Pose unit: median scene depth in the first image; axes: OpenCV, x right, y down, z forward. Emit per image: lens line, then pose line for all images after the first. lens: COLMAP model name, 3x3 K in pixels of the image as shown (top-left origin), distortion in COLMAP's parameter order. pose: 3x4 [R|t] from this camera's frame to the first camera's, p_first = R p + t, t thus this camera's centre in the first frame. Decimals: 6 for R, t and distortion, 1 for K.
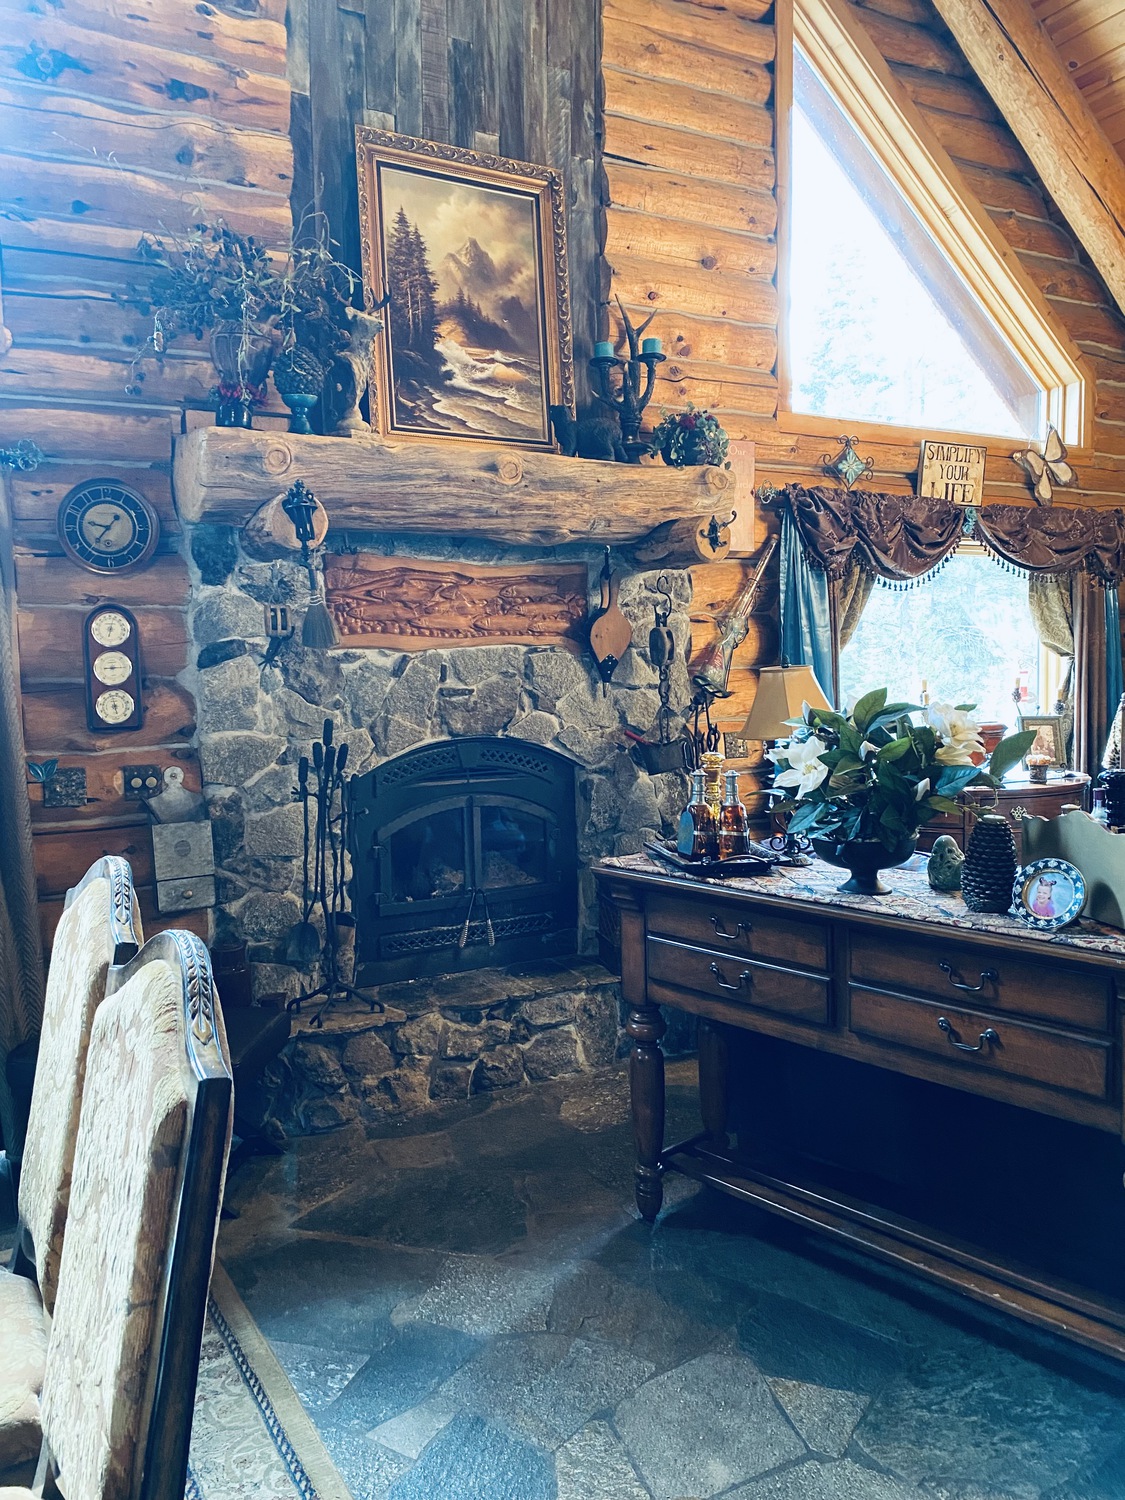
lens RADIAL K [[1148.4, 0, 568.6], [0, 1148.4, 742.7], [0, 0, 1]] dist [0.009701, -0.001383]
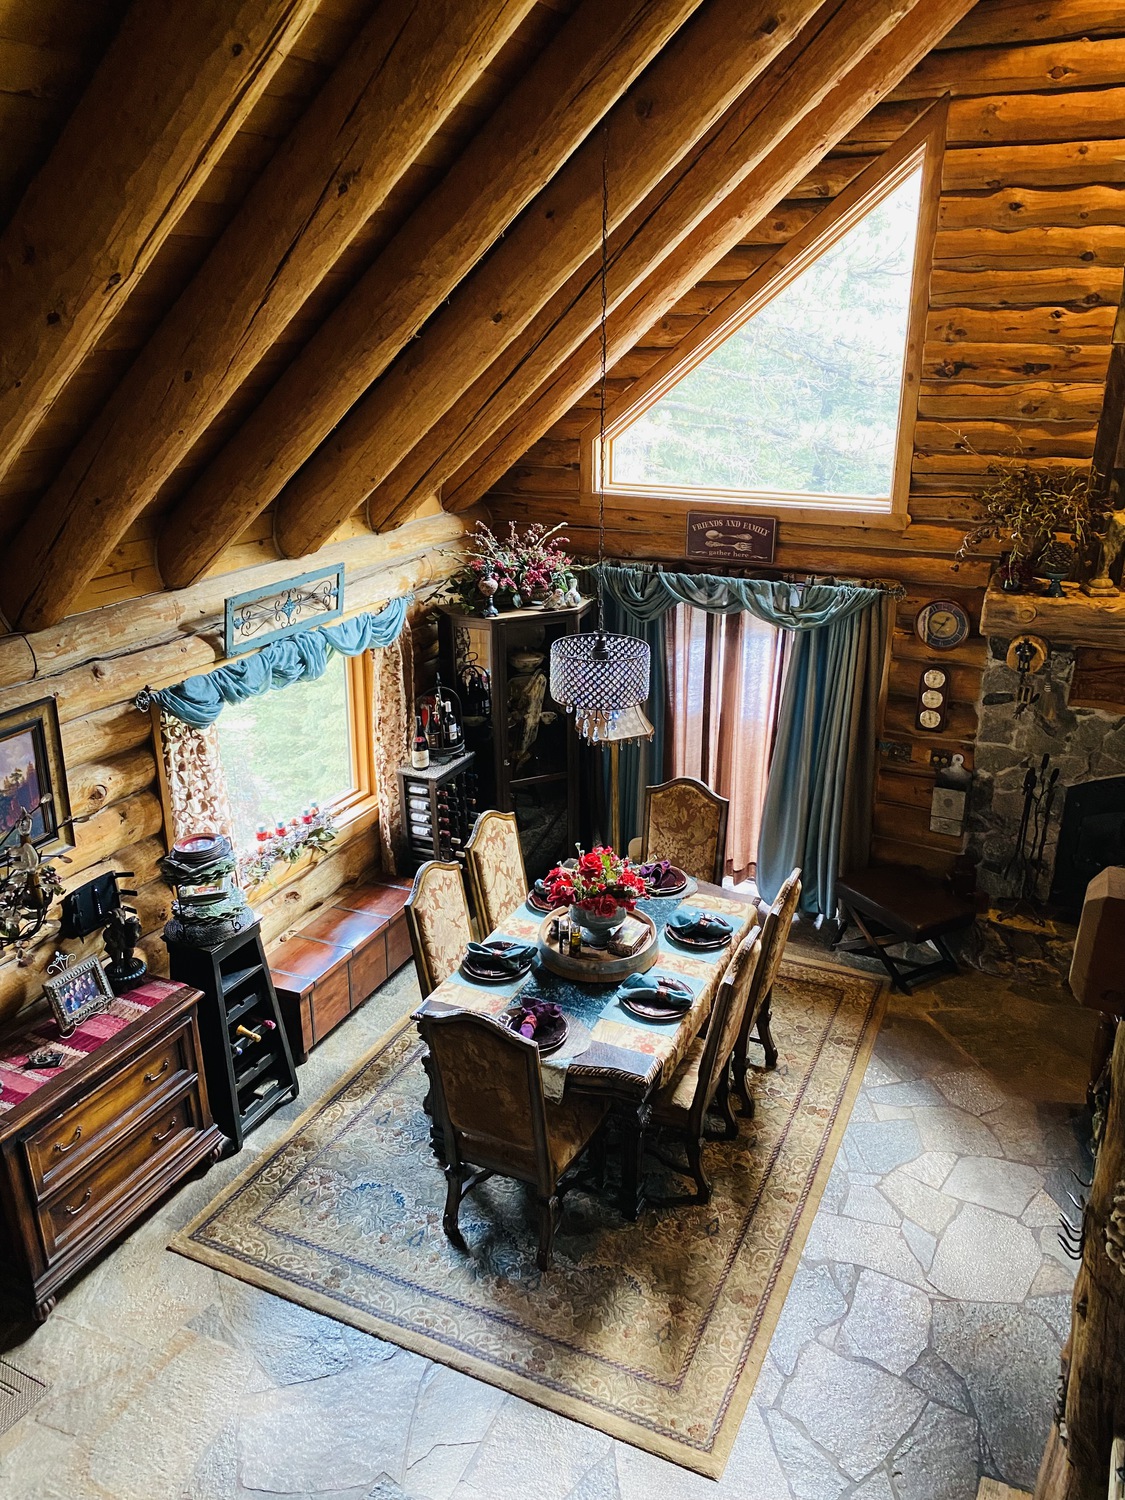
lens RADIAL K [[1148.4, 0, 548.6], [0, 1148.4, 755.0], [0, 0, 1]] dist [0.009701, -0.001383]
pose [[0.558309, 0.317960, -0.766285, 0.612609], [-0.061199, 0.936910, 0.344171, -0.507666], [0.827373, -0.145258, 0.542544, -0.451207]]
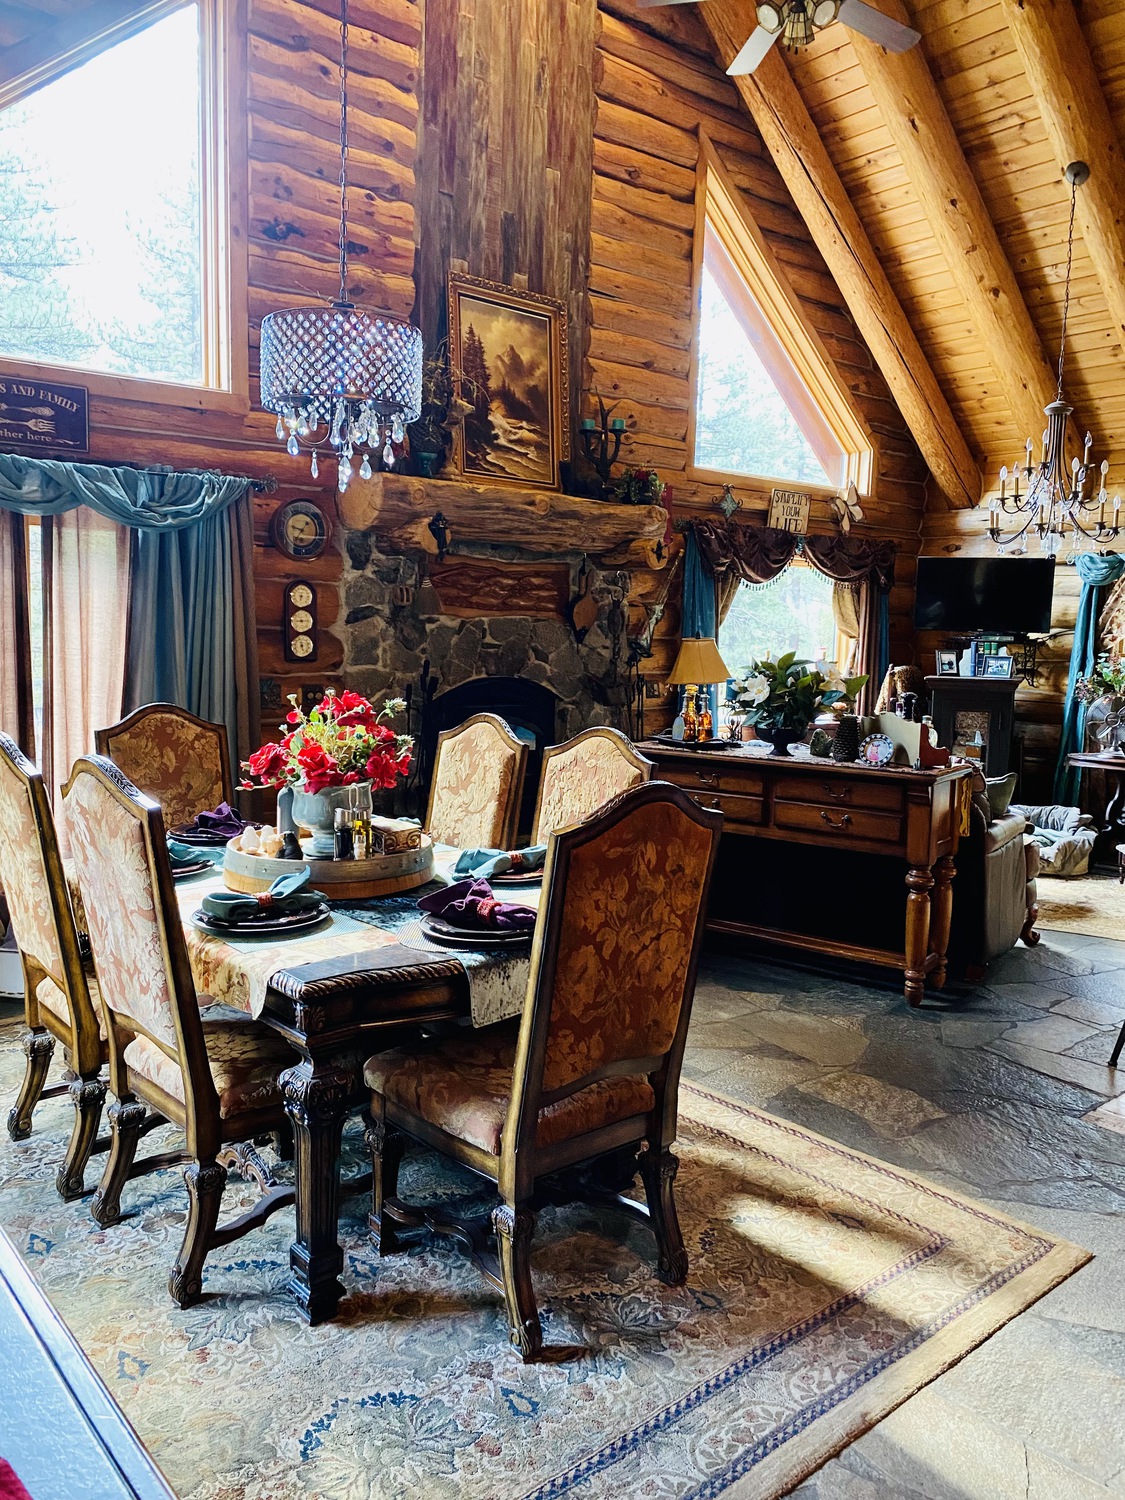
lens RADIAL K [[1148.4, 0, 562.9], [0, 1148.4, 763.3], [0, 0, 1]] dist [0.009701, -0.001383]
pose [[0.979866, 0.019558, 0.198696, -0.315096], [-0.028558, 0.998687, 0.042528, 0.045058], [-0.197603, -0.047346, 0.979138, -0.532802]]
